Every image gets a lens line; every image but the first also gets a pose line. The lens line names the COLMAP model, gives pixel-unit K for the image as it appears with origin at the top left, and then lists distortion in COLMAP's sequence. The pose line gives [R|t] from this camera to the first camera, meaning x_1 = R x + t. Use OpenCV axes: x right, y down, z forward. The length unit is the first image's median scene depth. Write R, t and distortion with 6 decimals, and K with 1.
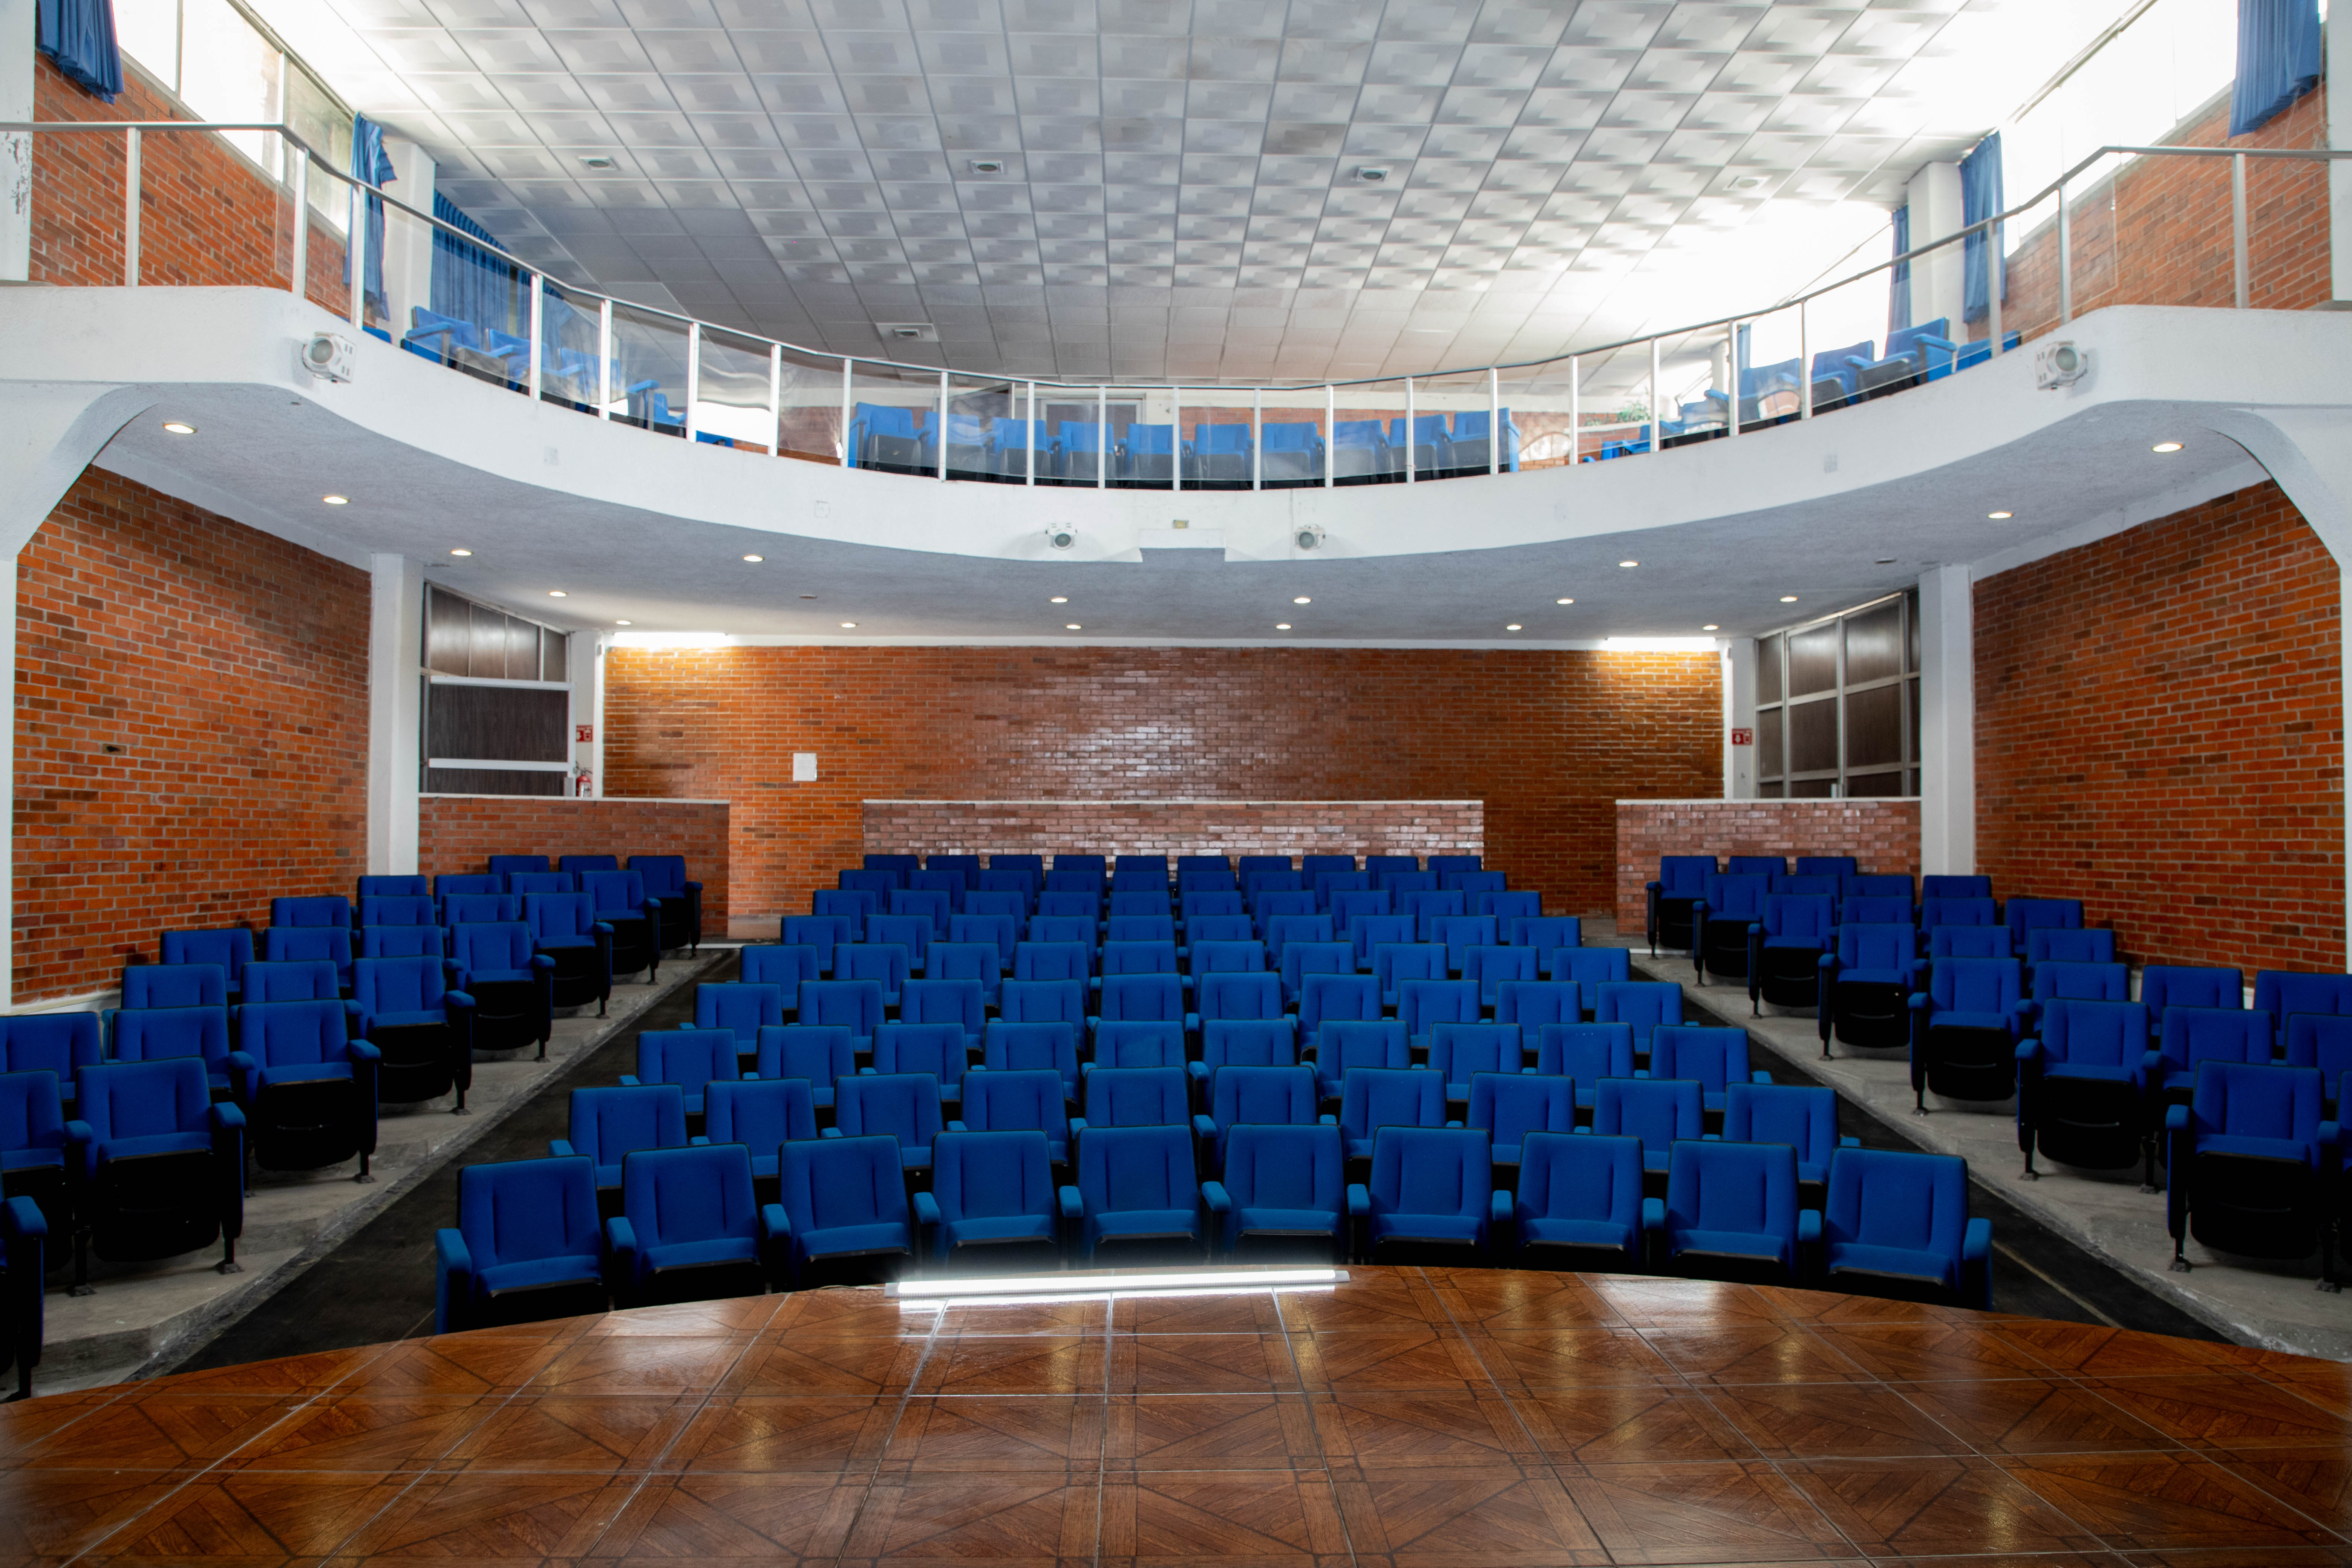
lens RADIAL K [[1536.7, 0, 1340.2], [0, 1536.7, 821.7], [0, 0, 1]] dist [-0.058424, 0.033036]
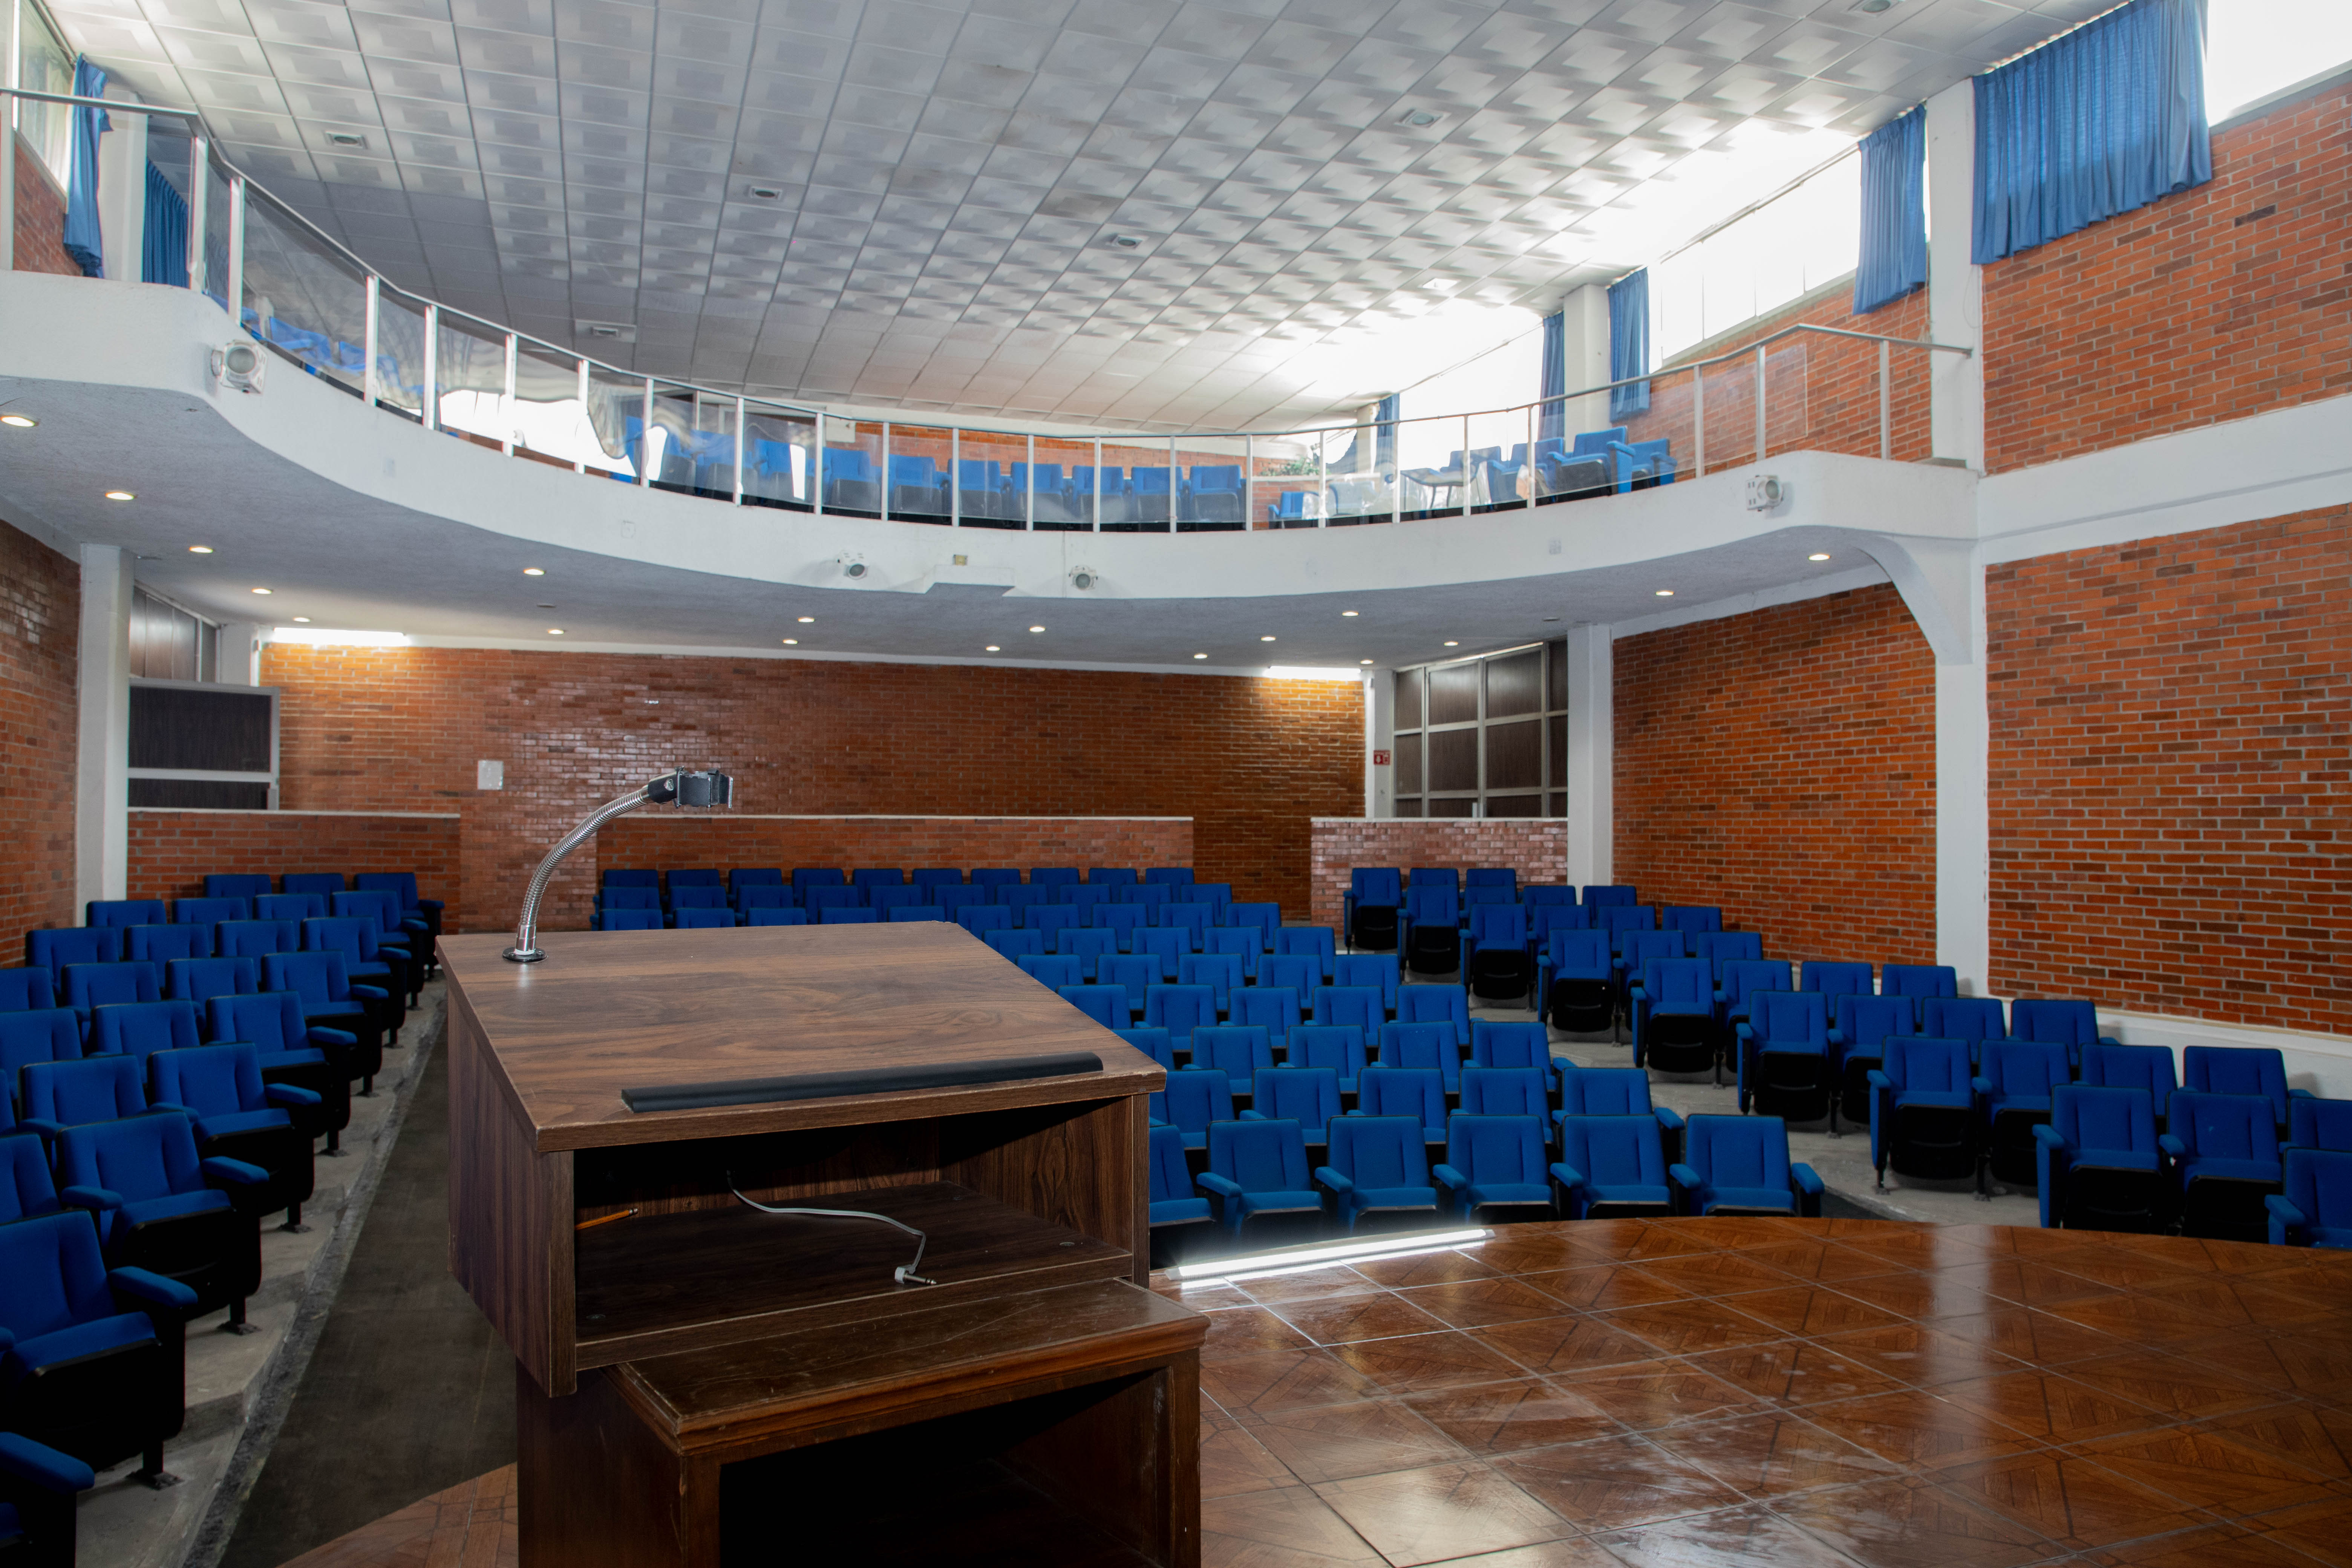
lens RADIAL K [[1536.7, 0, 1220.8], [0, 1536.7, 821.5], [0, 0, 1]] dist [-0.058424, 0.033036]
pose [[0.953972, 0.004739, 0.299858, -0.266123], [-0.008093, 0.999918, 0.009944, -0.026491], [-0.299786, -0.011913, 0.953932, -0.067406]]
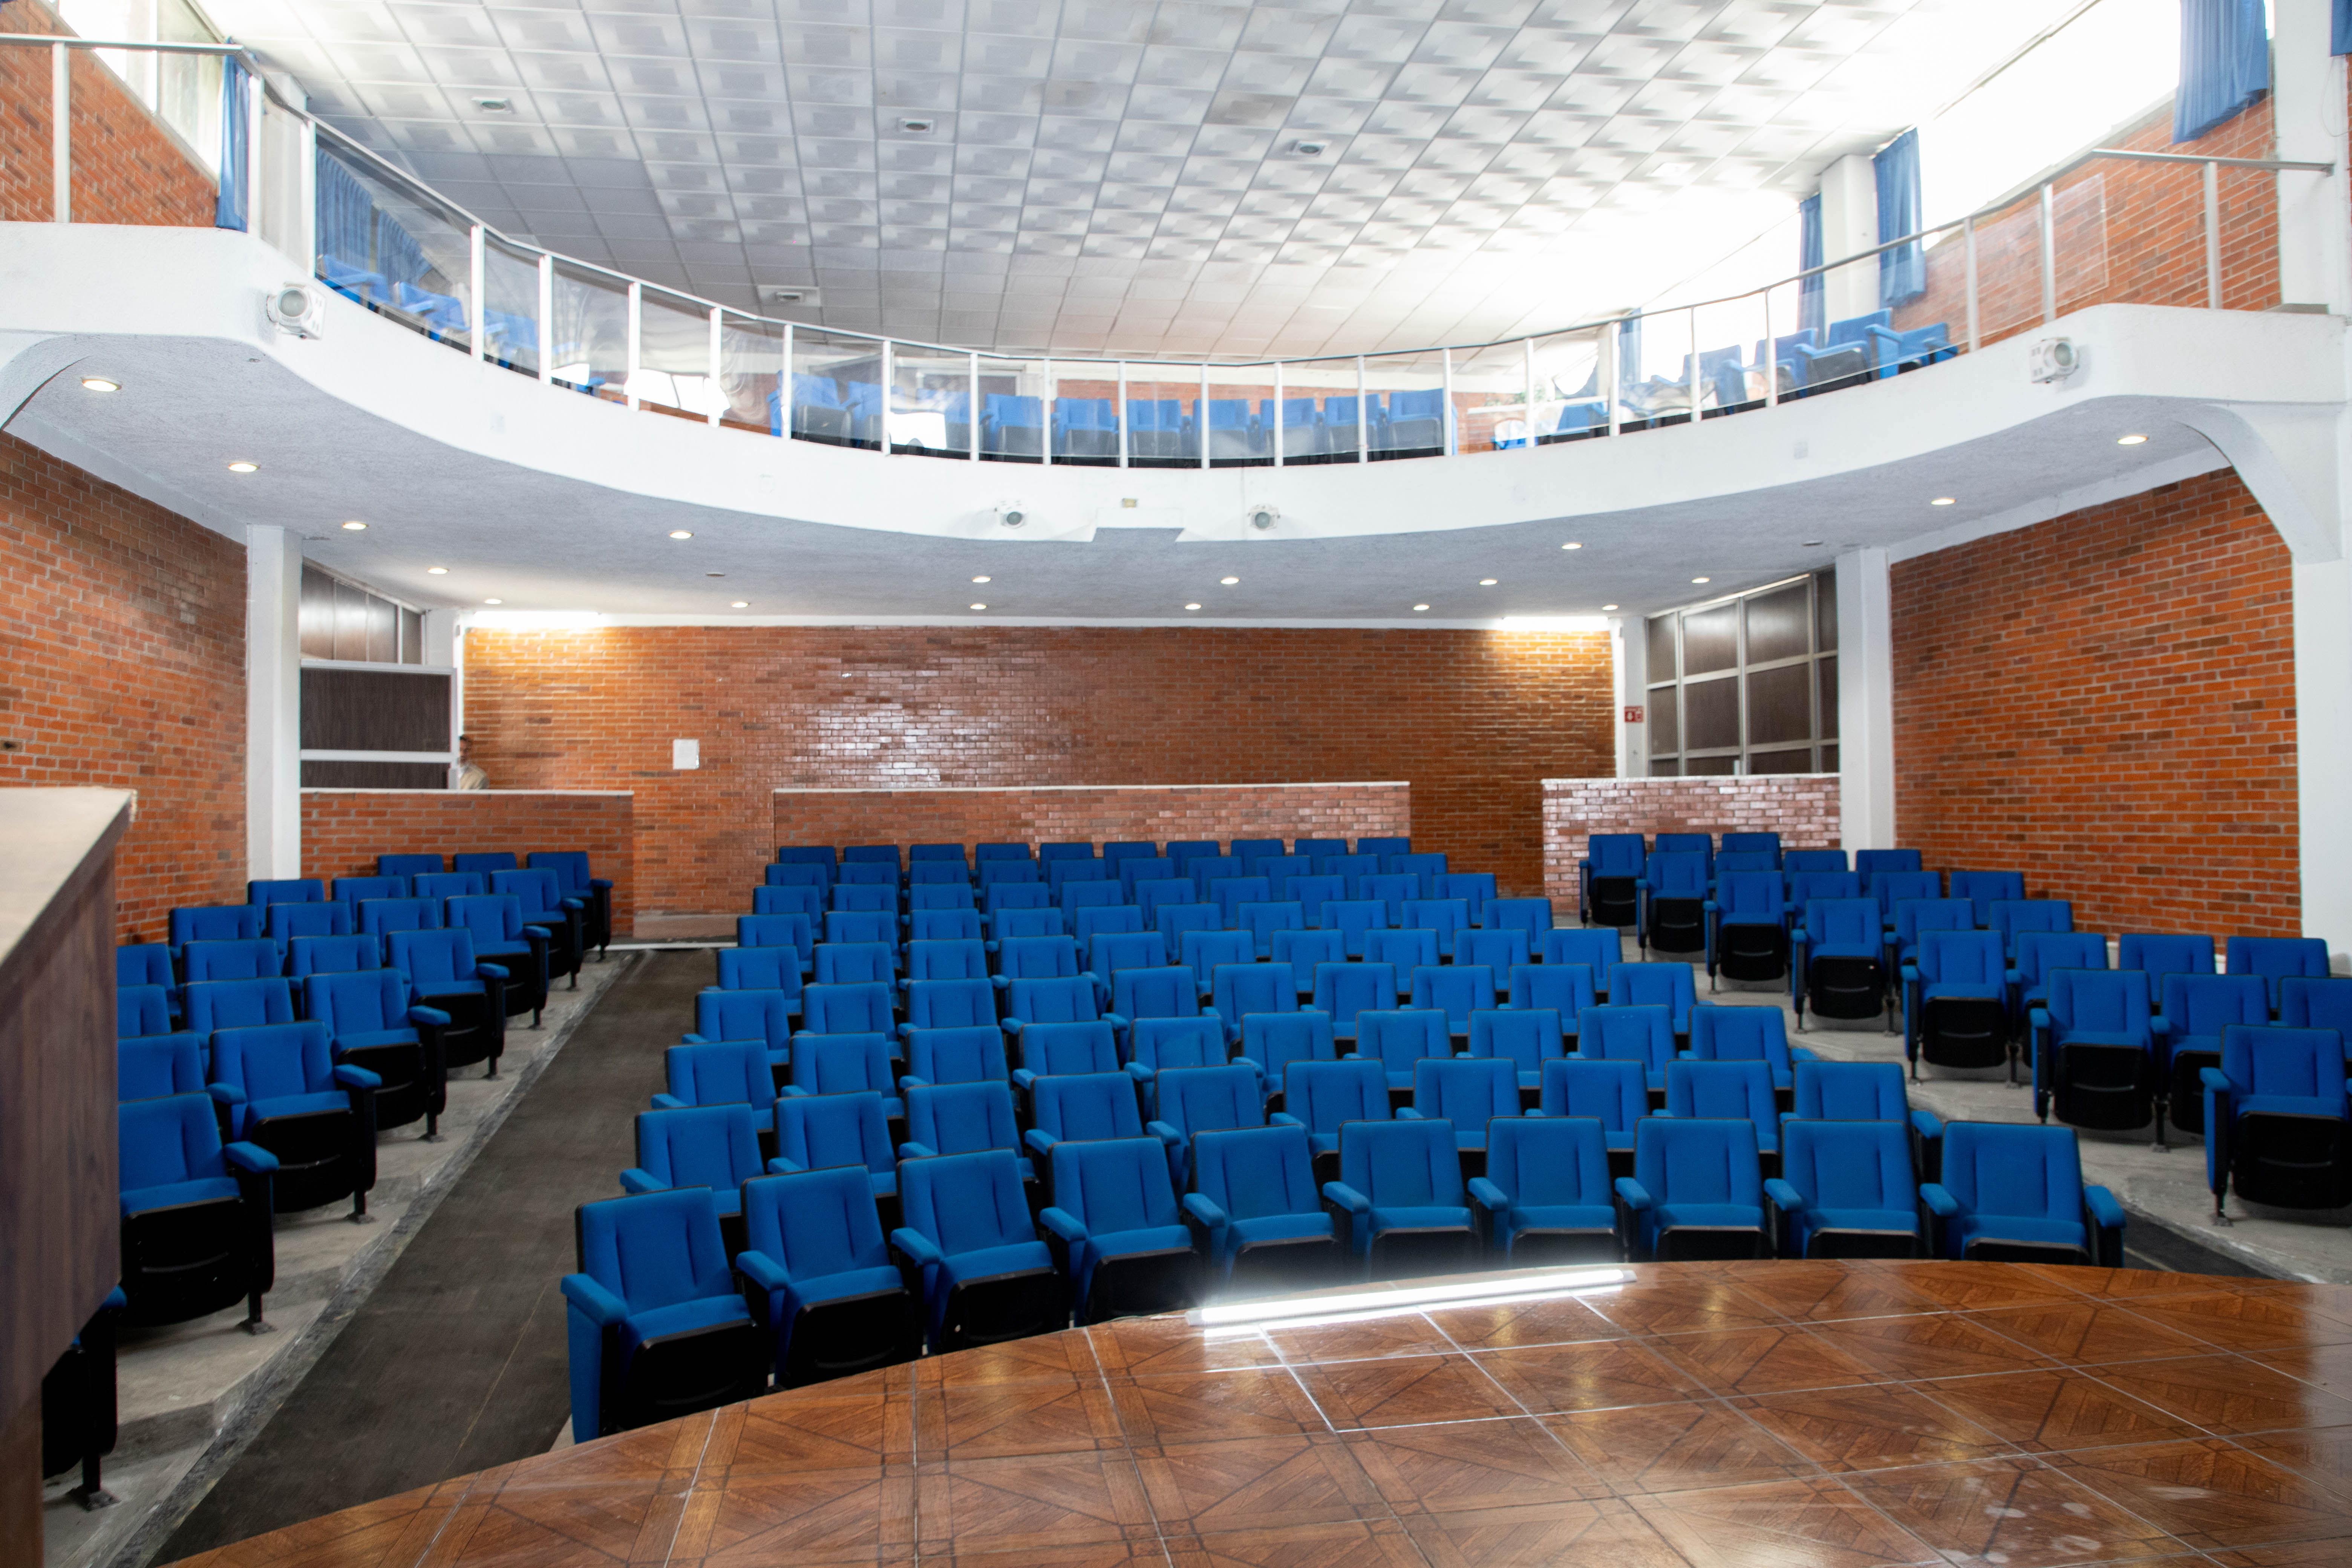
lens RADIAL K [[1536.7, 0, 1253.6], [0, 1536.7, 808.8], [0, 0, 1]] dist [-0.058424, 0.033036]
pose [[0.992841, -0.014232, 0.118589, -0.153428], [0.013371, 0.999878, 0.008050, -0.006610], [-0.118689, -0.006407, 0.992911, 0.025473]]
